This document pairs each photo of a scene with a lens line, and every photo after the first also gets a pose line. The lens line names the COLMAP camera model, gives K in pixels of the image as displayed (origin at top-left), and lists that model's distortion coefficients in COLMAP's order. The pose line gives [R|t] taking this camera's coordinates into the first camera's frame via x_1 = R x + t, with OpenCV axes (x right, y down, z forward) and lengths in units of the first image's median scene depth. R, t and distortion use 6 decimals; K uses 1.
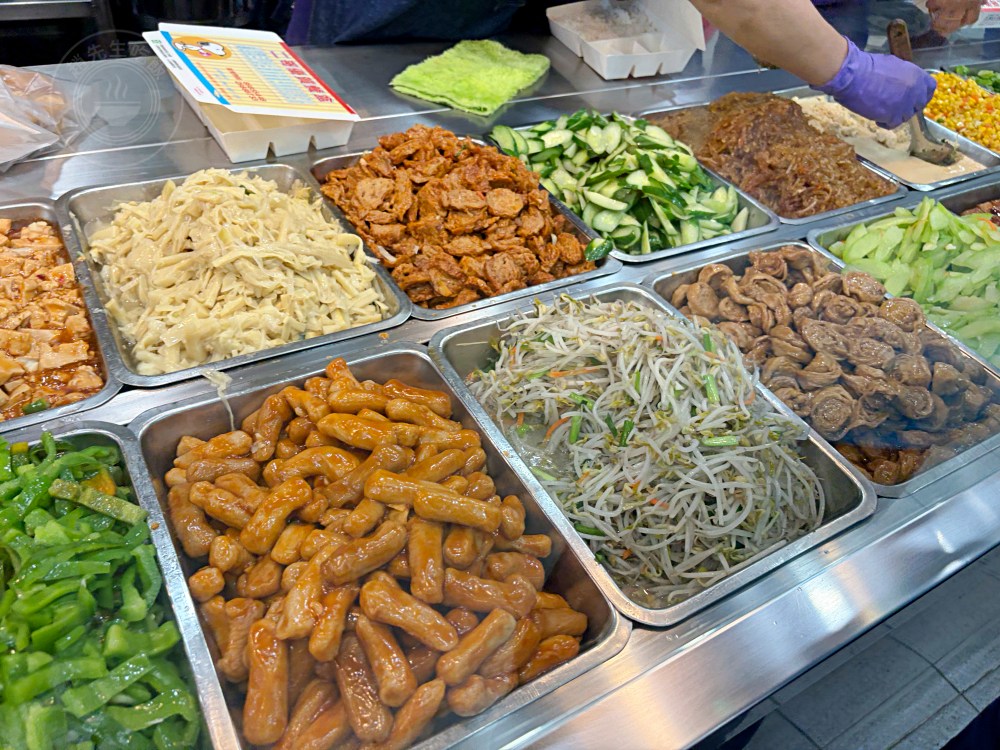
lens RADIAL K [[749.2, 0, 500.0], [0, 749.2, 375.0], [0, 0, 1]] dist [0.060099, -0.069324]
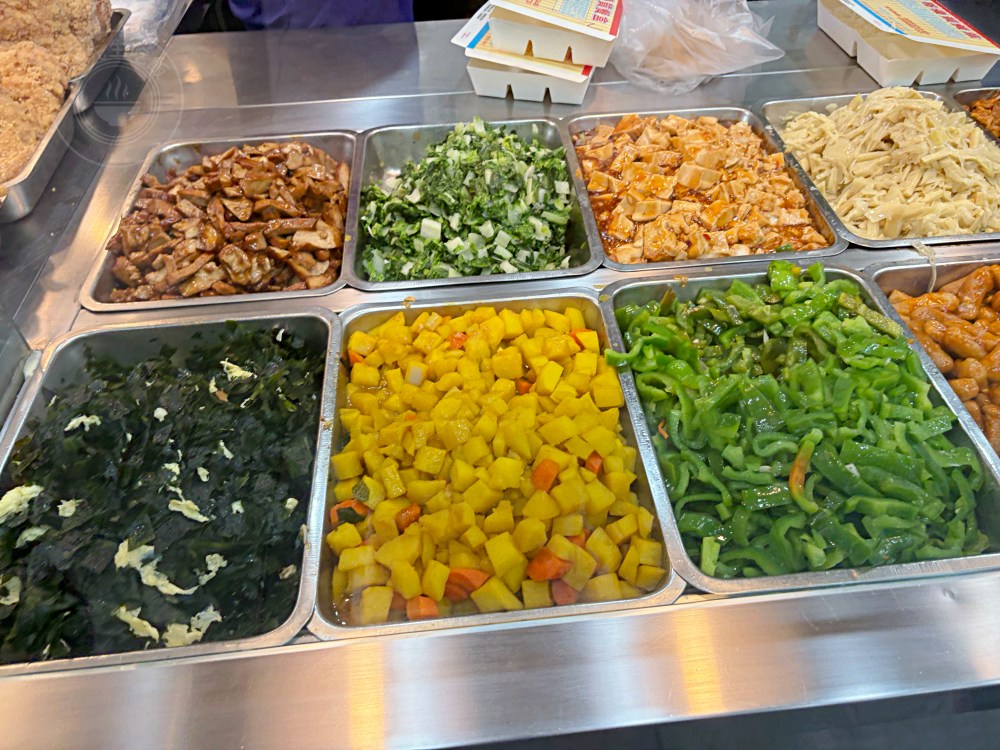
lens RADIAL K [[749.2, 0, 500.0], [0, 749.2, 375.0], [0, 0, 1]] dist [0.060099, -0.069324]
pose [[0.896340, 0.204603, -0.393334, -0.431433], [-0.193523, 0.978729, 0.068107, 0.231757], [0.398902, 0.015072, 0.916870, -0.359232]]
